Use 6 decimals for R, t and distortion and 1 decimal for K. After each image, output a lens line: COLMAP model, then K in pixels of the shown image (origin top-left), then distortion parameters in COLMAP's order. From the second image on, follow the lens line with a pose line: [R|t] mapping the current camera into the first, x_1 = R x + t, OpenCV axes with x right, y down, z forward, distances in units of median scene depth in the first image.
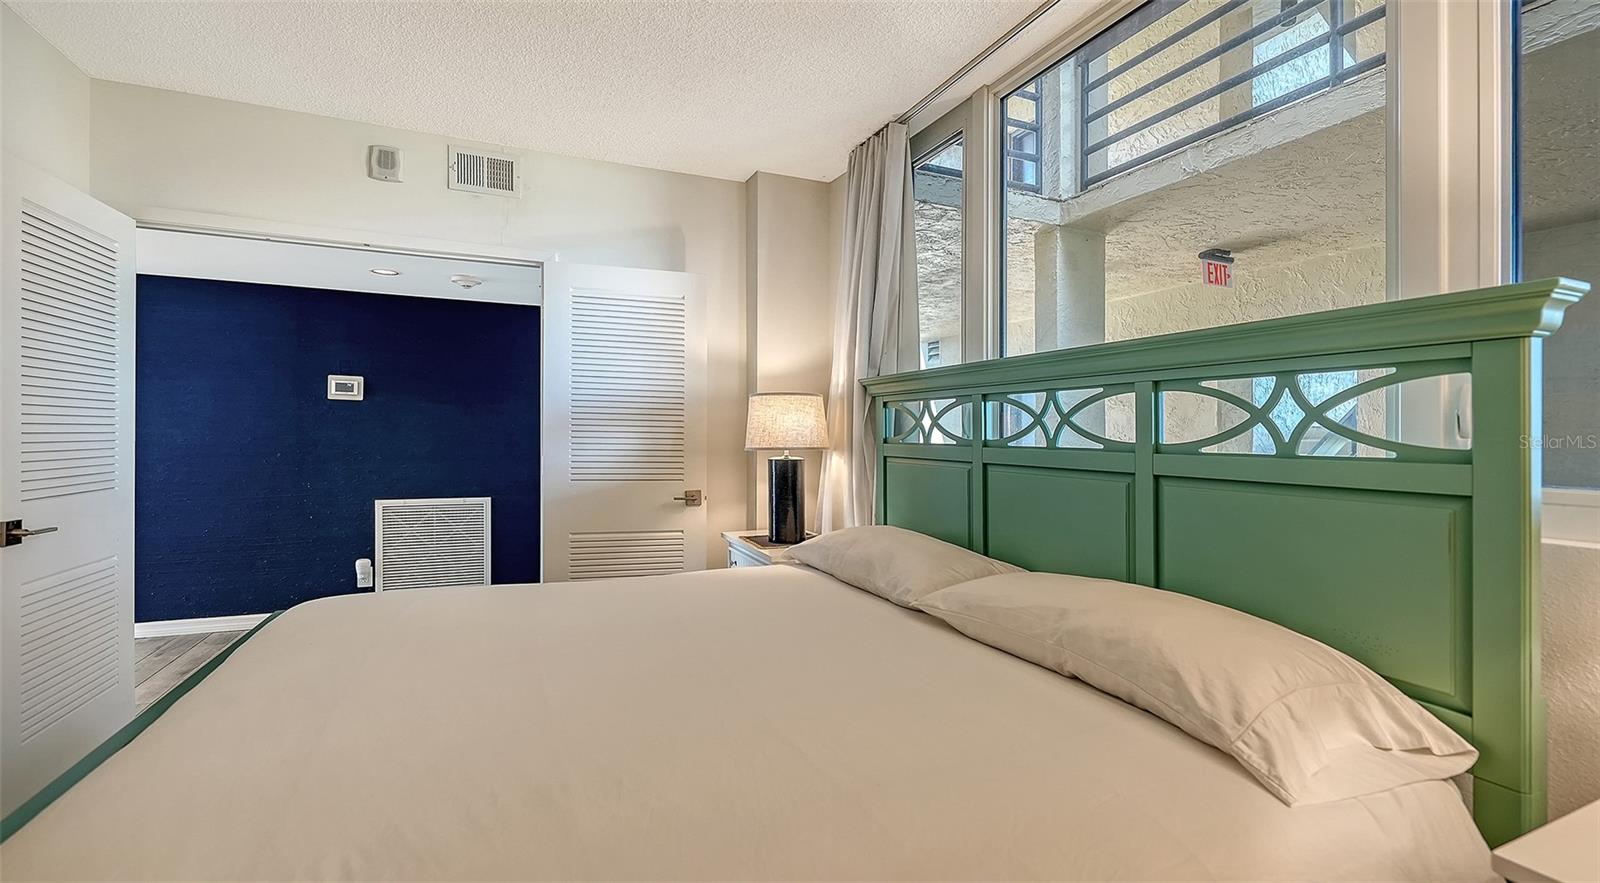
lens RADIAL K [[689.6, 0, 801.7], [0, 689.6, 437.0], [0, 0, 1]] dist [-0.002071, -0.000541]
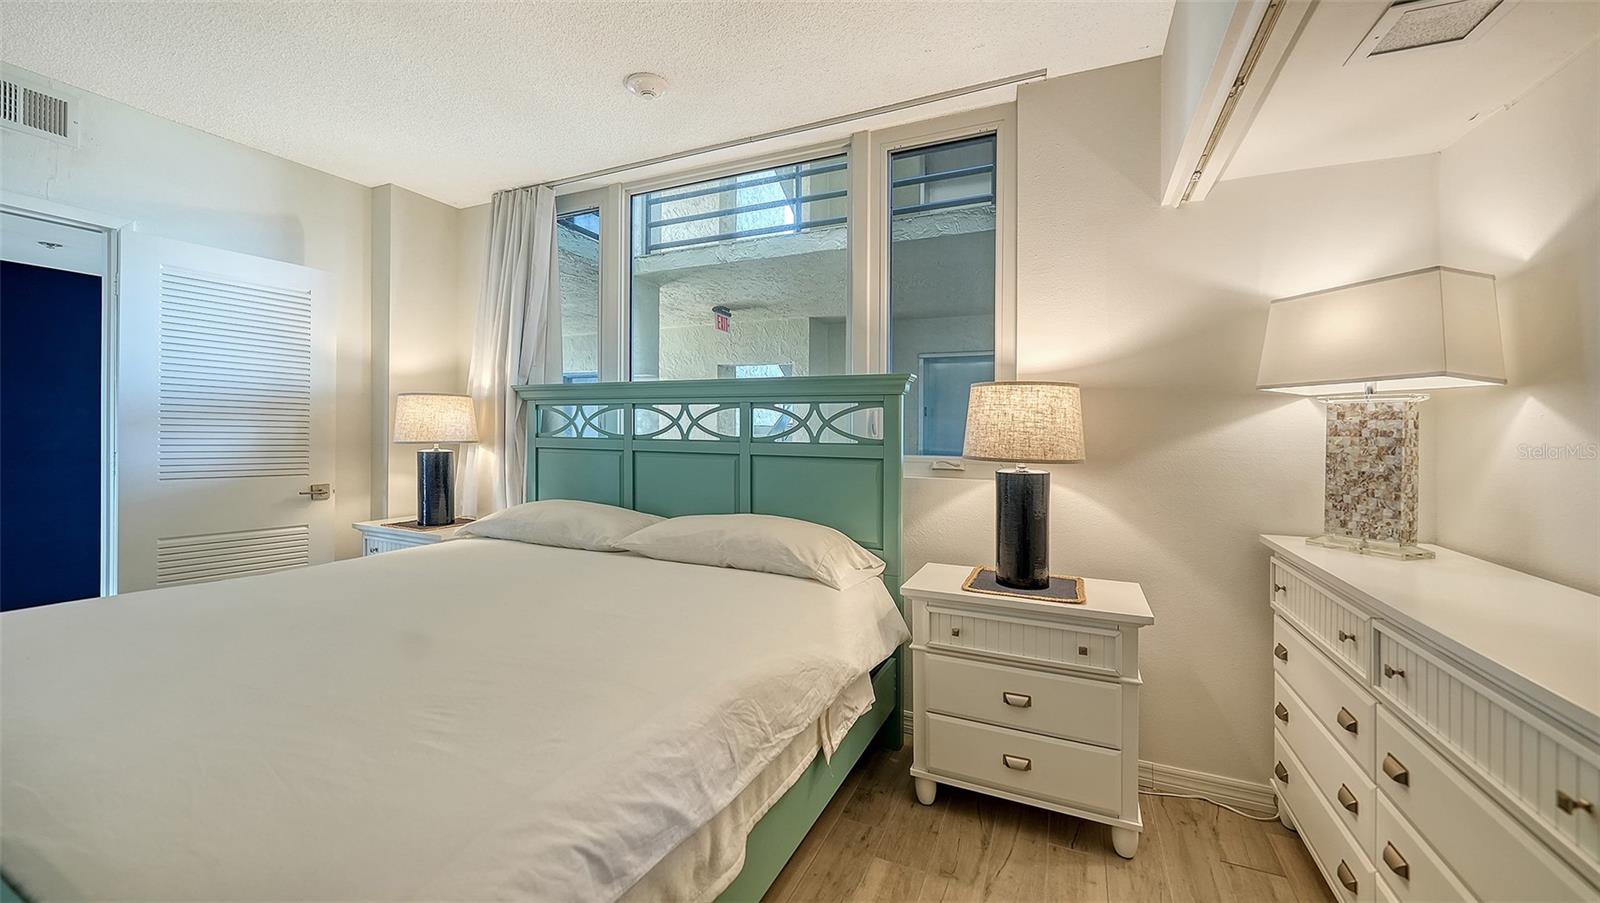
lens RADIAL K [[593.2, 0, 804.0], [0, 593.2, 428.4], [0, 0, 1]] dist [-0.002590, -0.000207]
pose [[0.743489, 0.008169, 0.668698, -0.235563], [-0.004240, 0.999963, -0.007501, -0.001412], [-0.668735, 0.002741, 0.743496, -0.135789]]
